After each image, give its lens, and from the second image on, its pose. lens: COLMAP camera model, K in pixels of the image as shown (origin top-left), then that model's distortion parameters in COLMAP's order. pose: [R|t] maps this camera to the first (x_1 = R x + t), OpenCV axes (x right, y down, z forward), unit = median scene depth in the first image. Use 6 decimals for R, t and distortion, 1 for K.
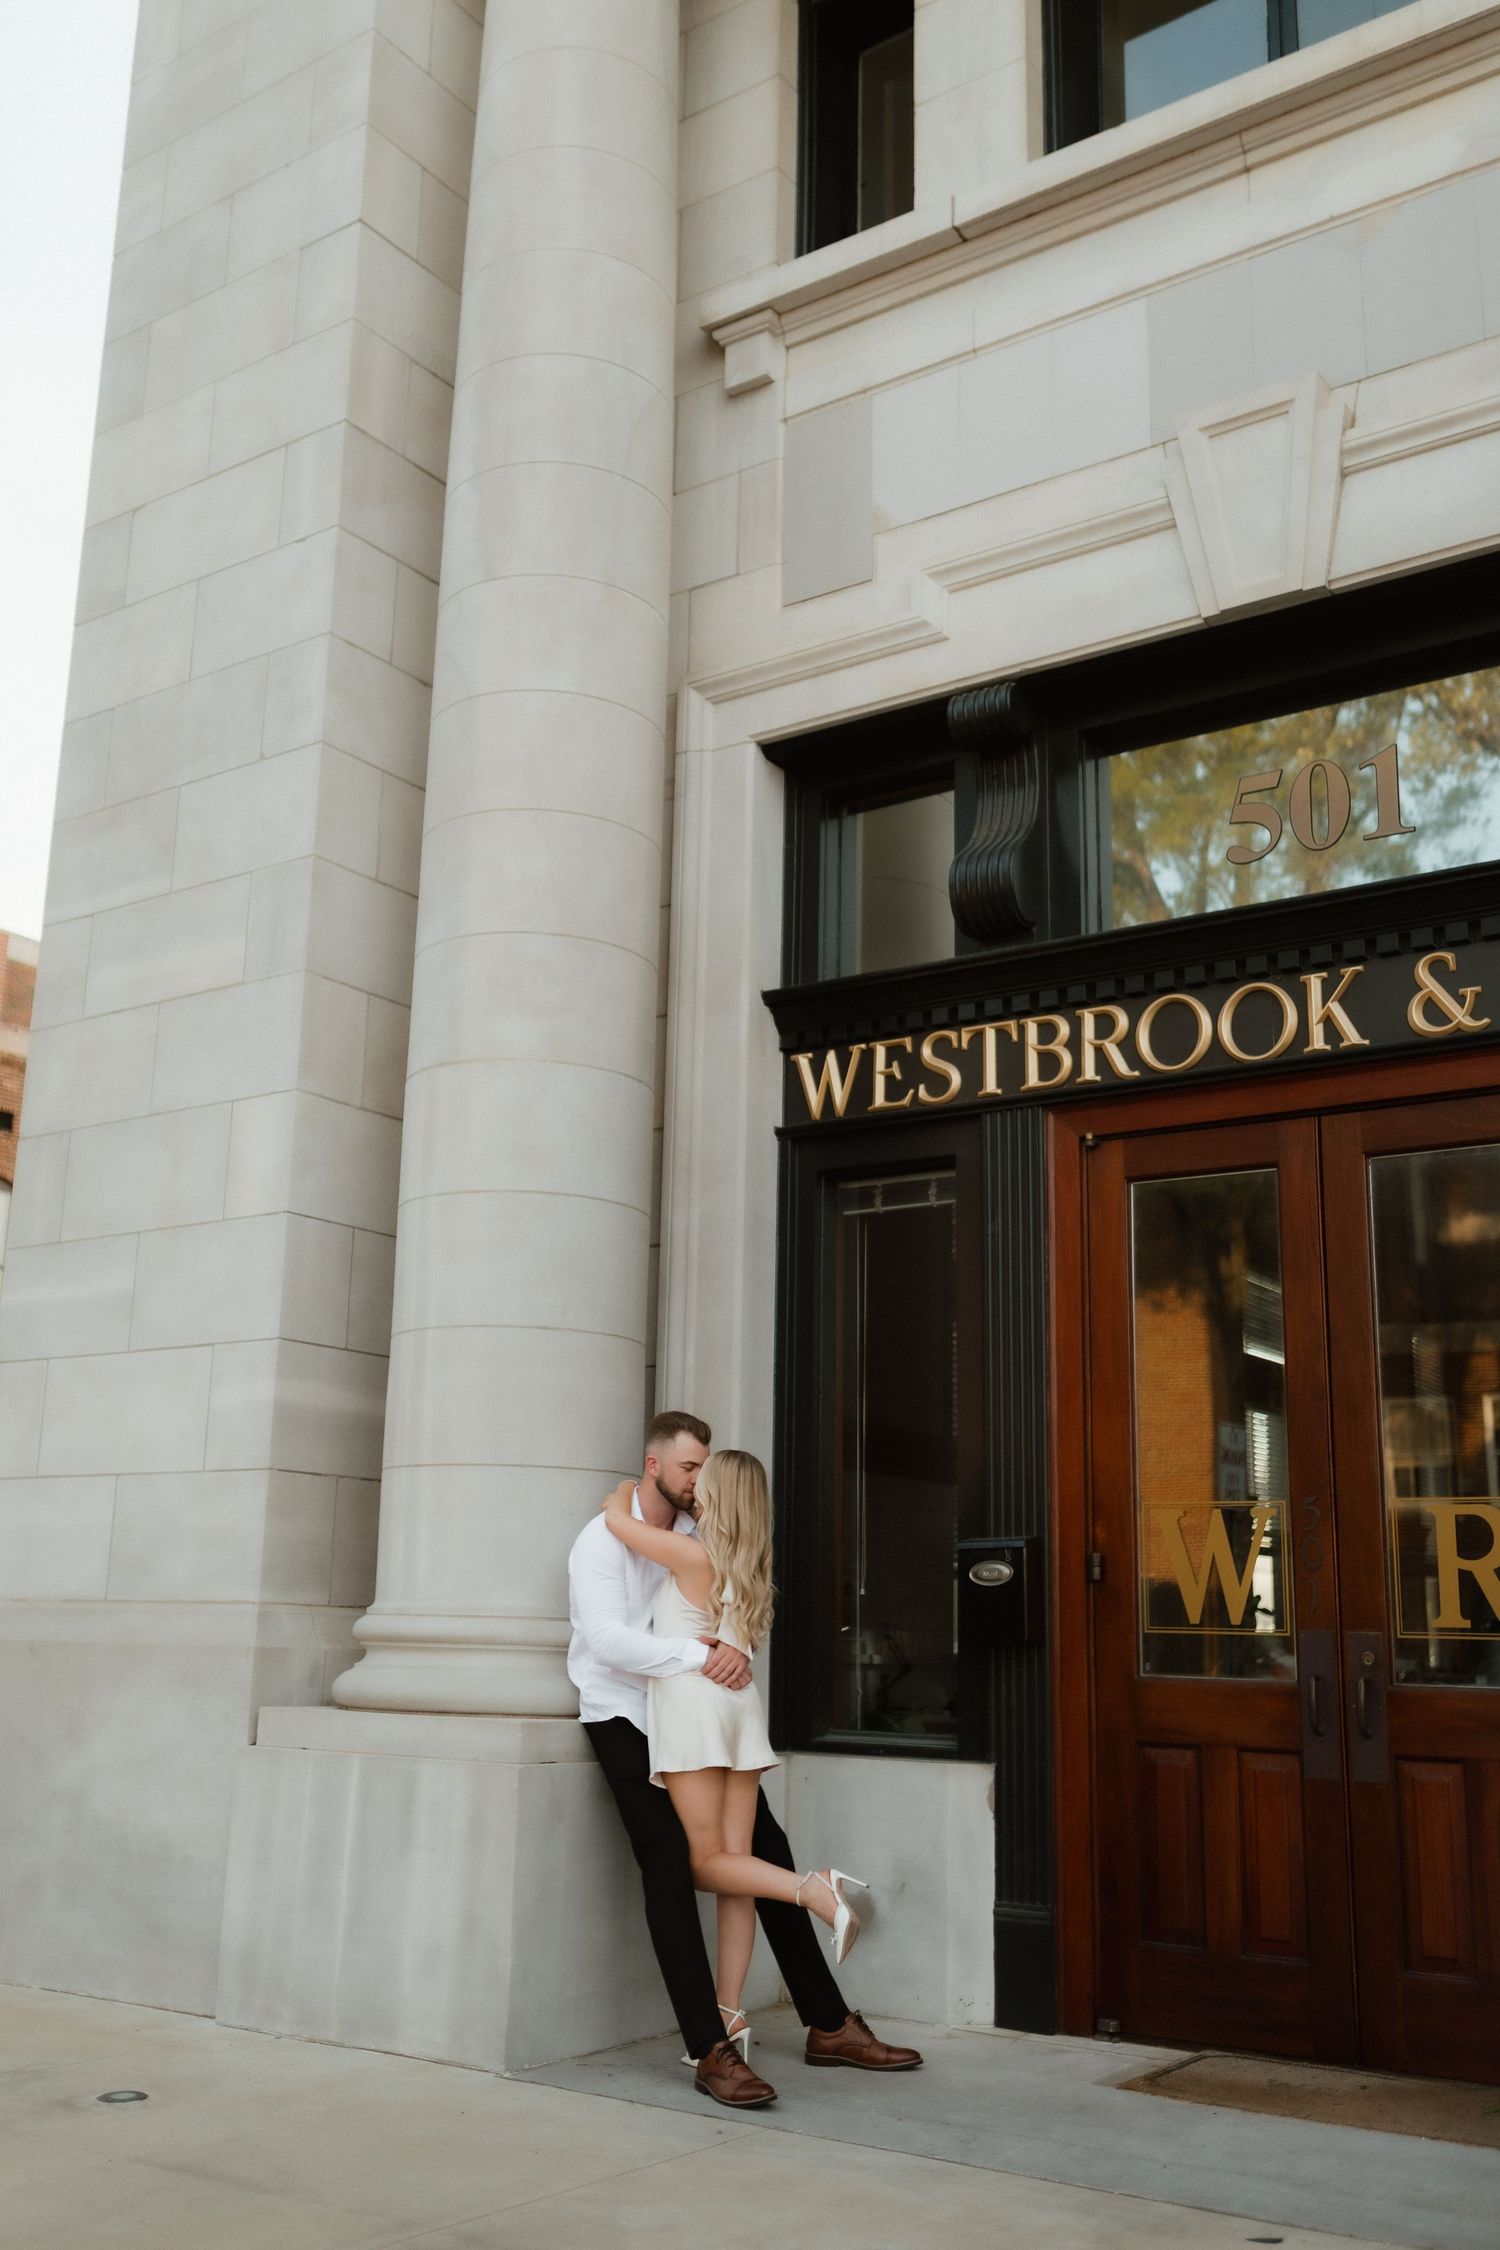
lens RADIAL K [[2181.5, 0, 750.0], [0, 2181.5, 1125.0], [0, 0, 1]] dist [0.004324, -0.004890]
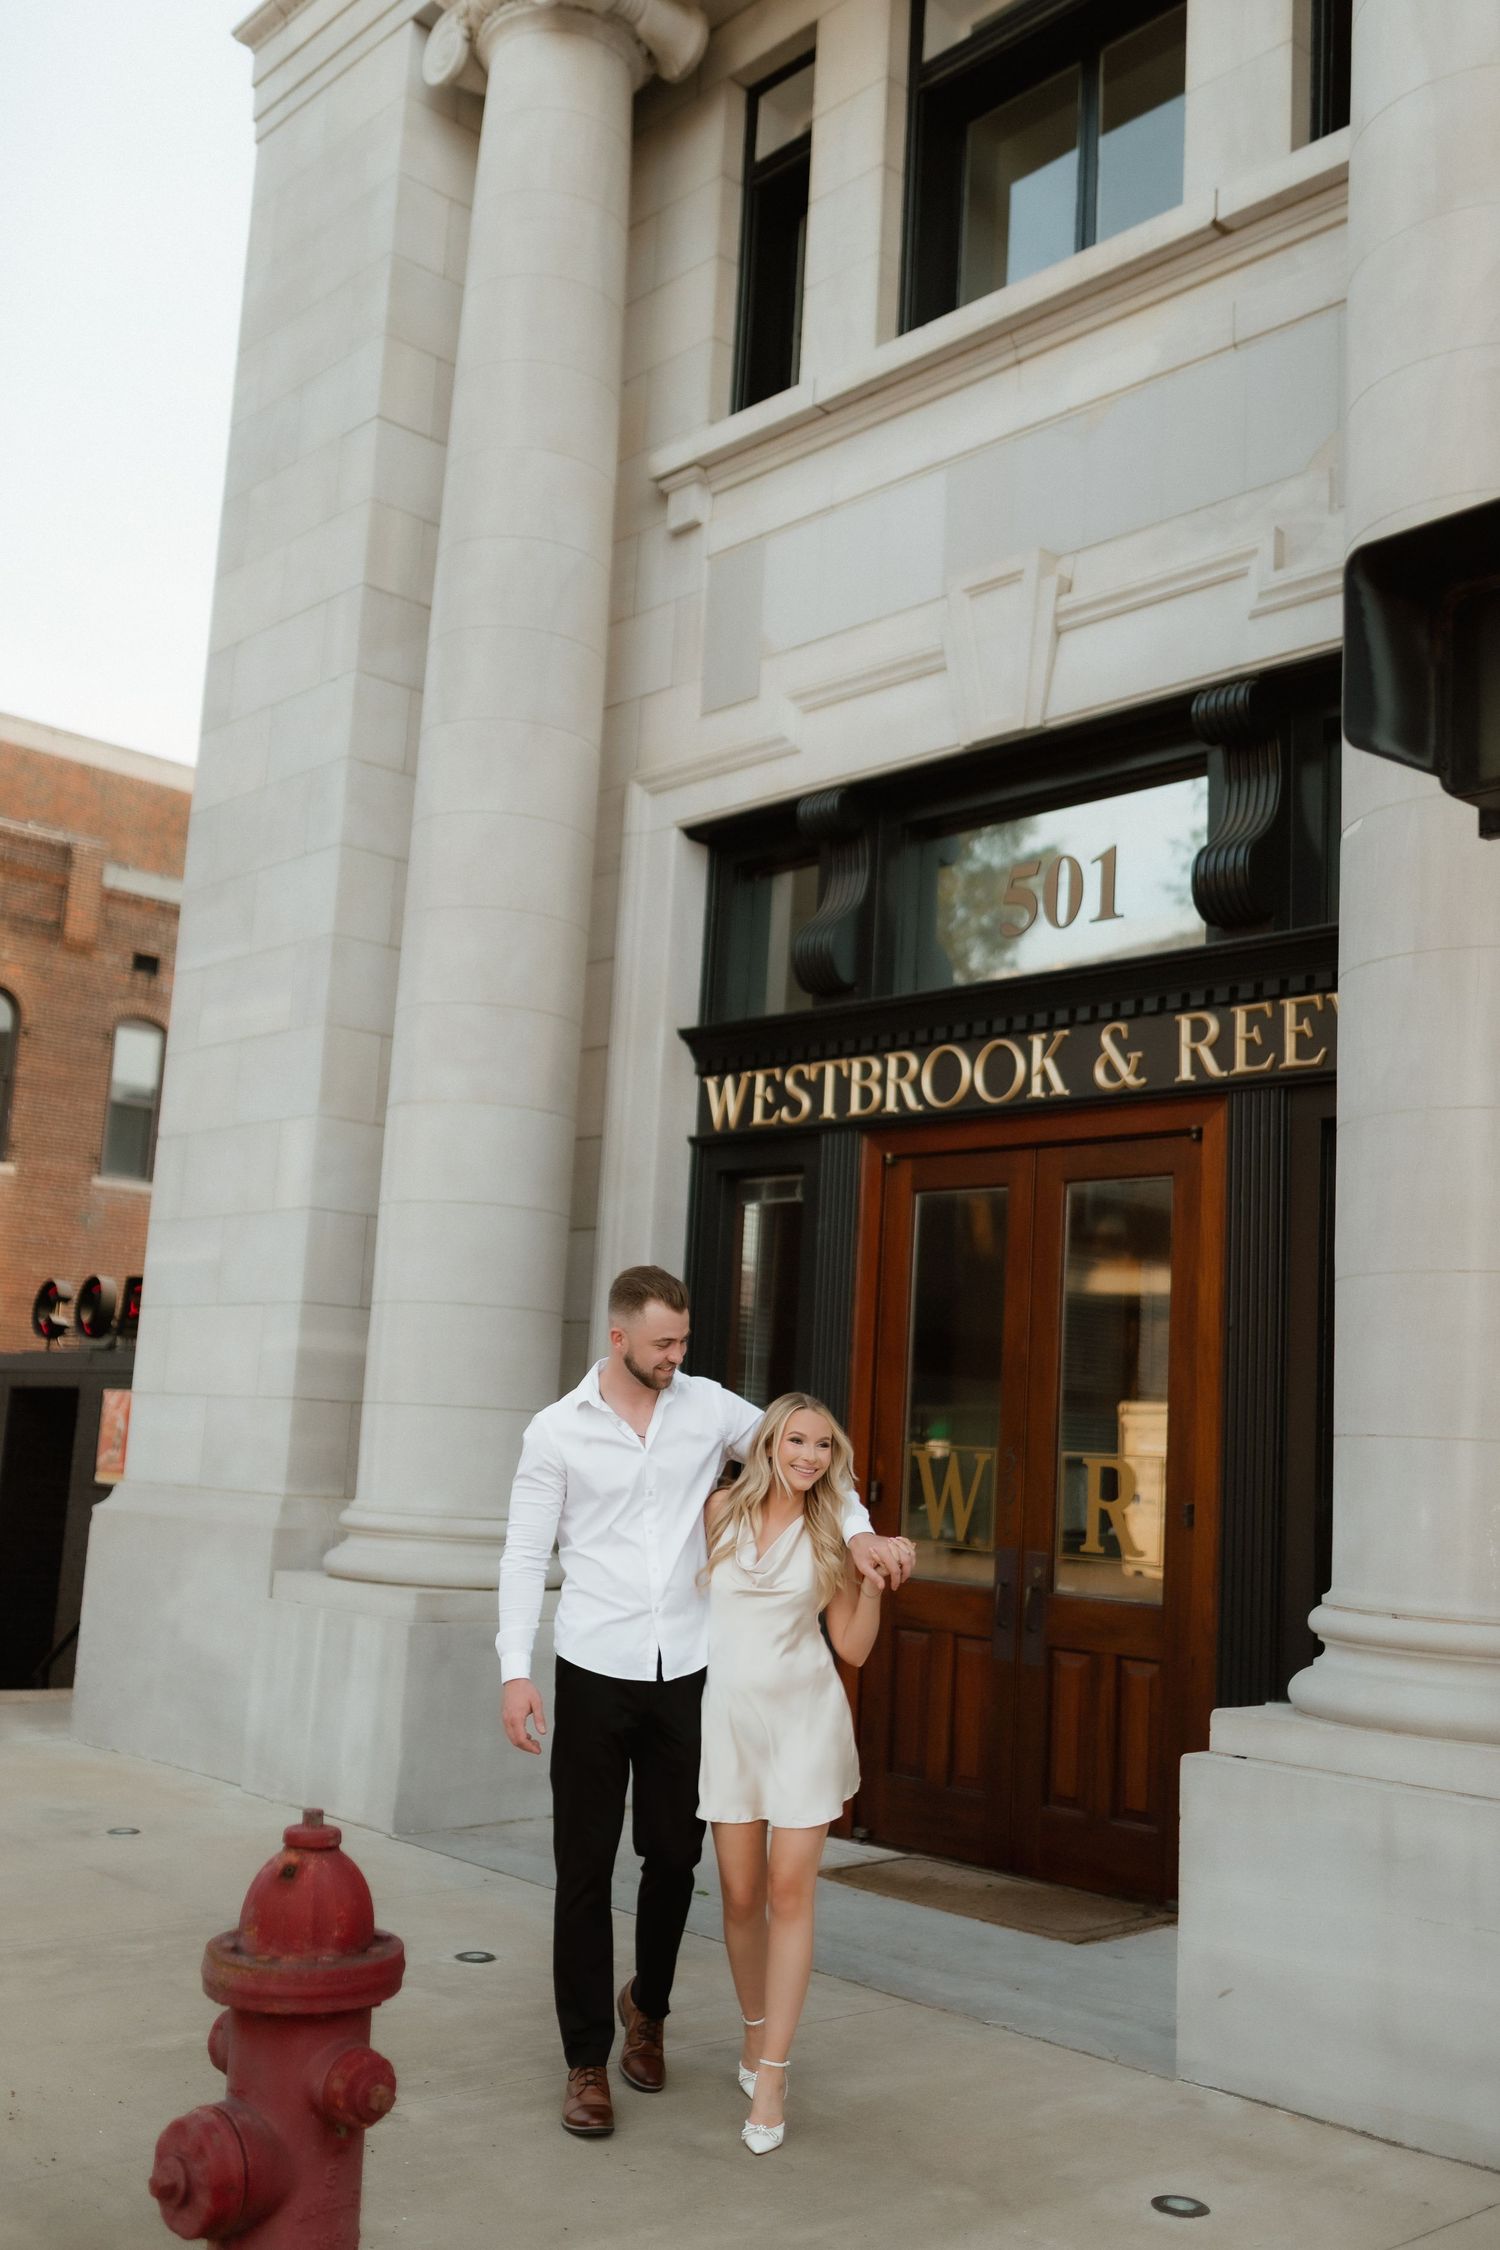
lens RADIAL K [[2139.6, 0, 753.3], [0, 2139.6, 1141.6], [0, 0, 1]] dist [-0.000112, 0.010779]
pose [[0.979356, 0.000387, -0.202143, 0.323242], [0.015593, 0.996874, 0.077453, -0.098772], [0.201541, -0.079007, 0.976288, -0.228867]]
